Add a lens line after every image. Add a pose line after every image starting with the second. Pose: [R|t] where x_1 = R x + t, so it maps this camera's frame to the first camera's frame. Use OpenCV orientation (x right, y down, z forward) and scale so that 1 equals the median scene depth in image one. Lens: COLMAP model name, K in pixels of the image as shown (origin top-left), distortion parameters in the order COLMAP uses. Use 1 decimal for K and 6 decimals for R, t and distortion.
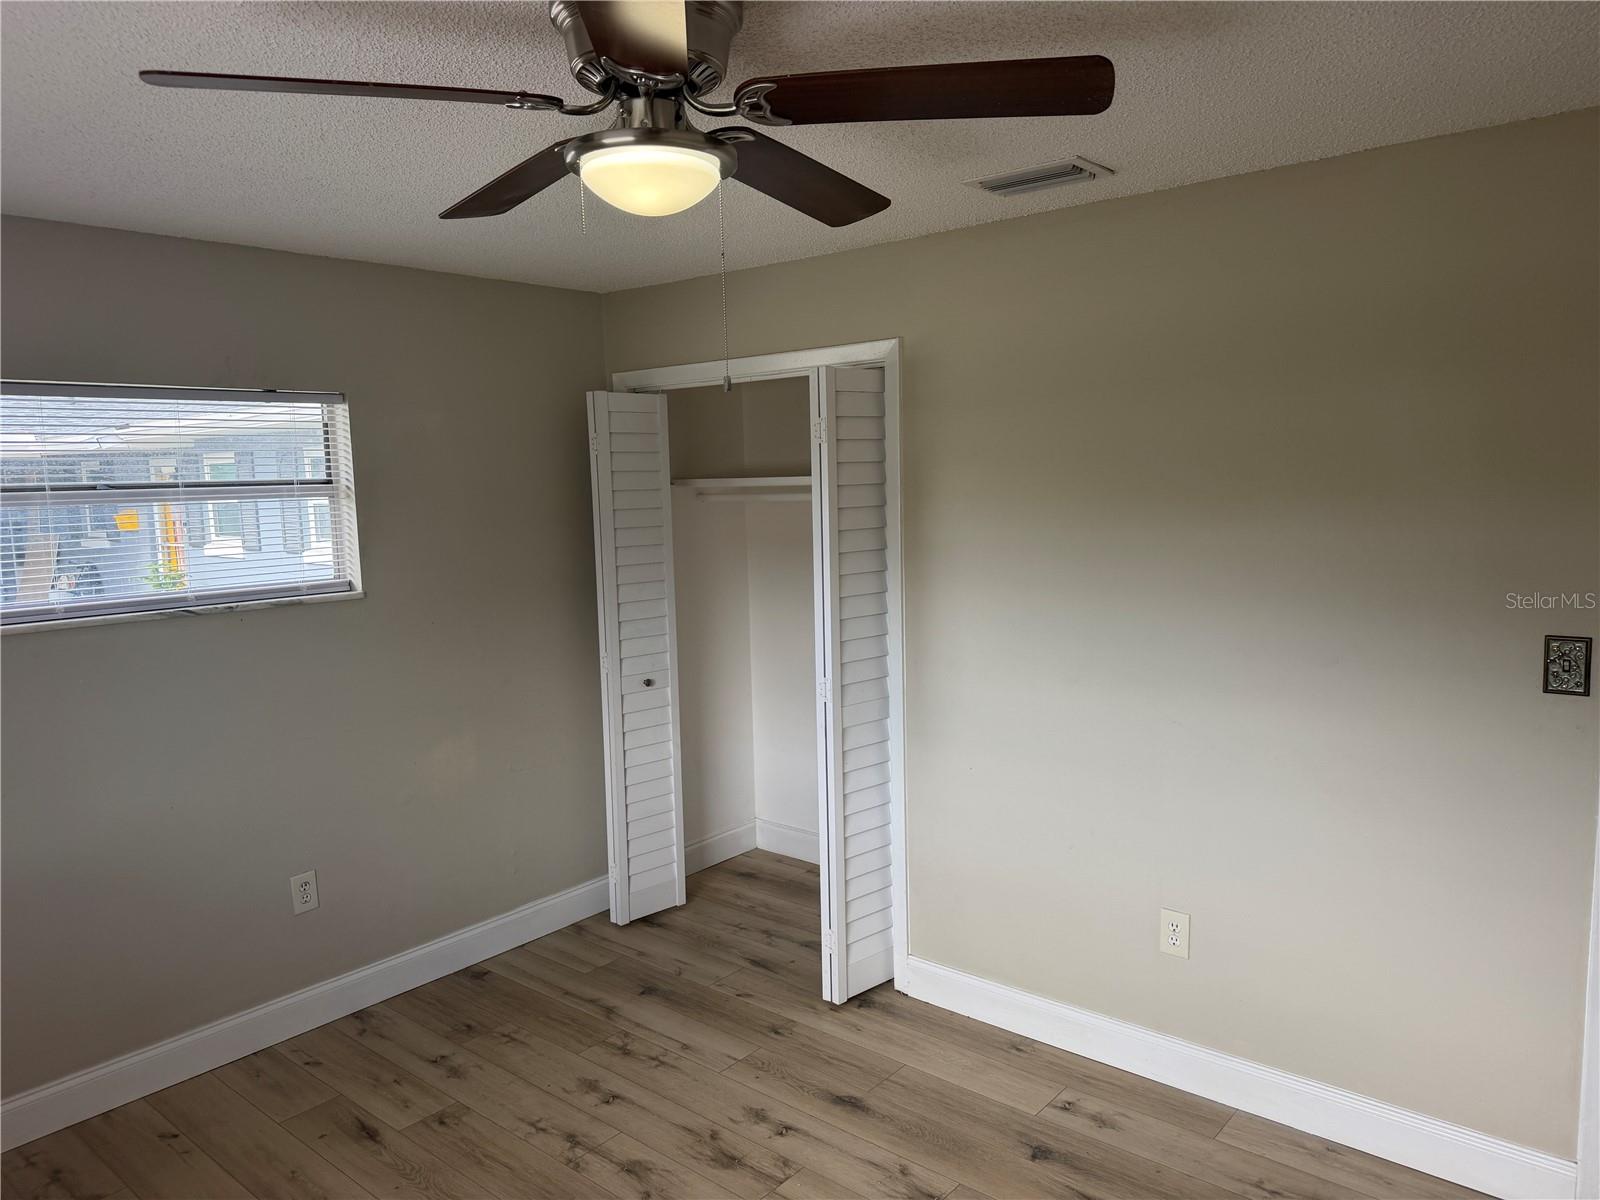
lens RADIAL K [[1123.9, 0, 796.5], [0, 1123.9, 605.5], [0, 0, 1]] dist [-0.010340, -0.004721]
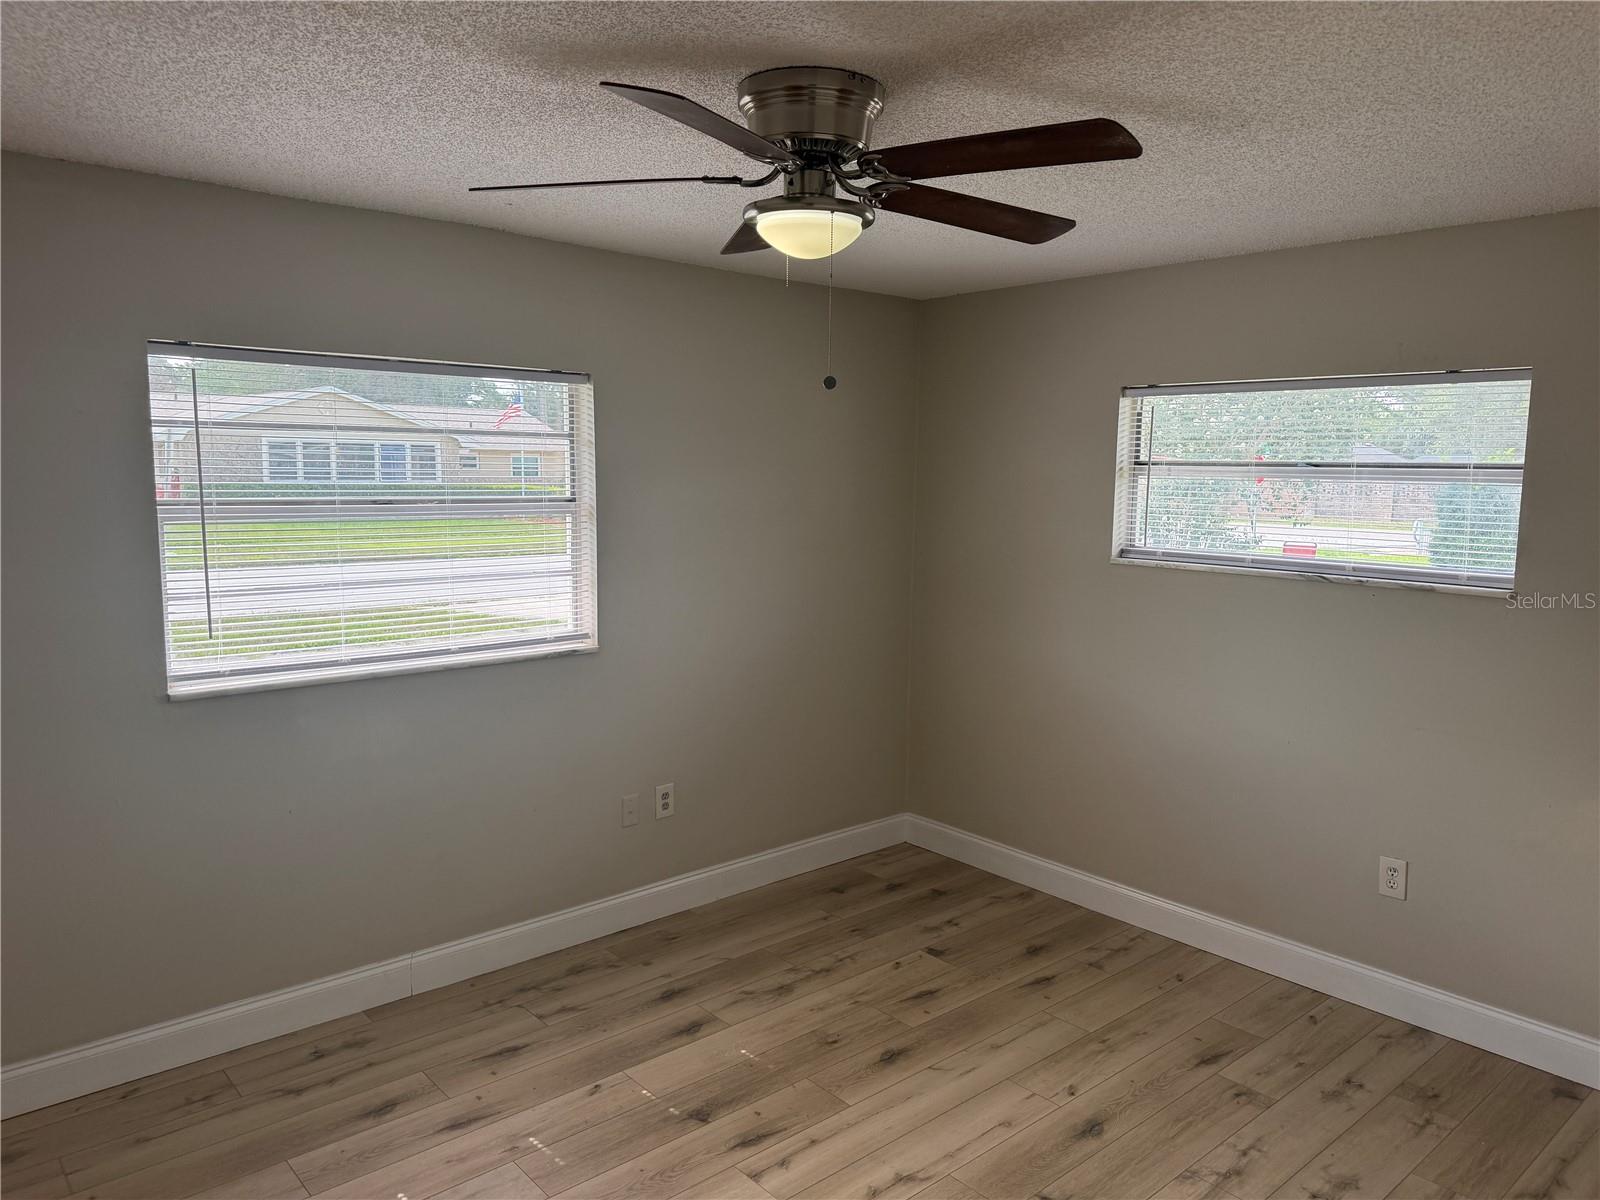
lens RADIAL K [[1123.9, 0, 808.5], [0, 1123.9, 614.5], [0, 0, 1]] dist [-0.010340, -0.004721]
pose [[-0.150533, 0.155129, -0.976358, 0.616683], [-0.123628, 0.976905, 0.174277, -0.087945], [0.980844, 0.146940, -0.127878, 0.624968]]
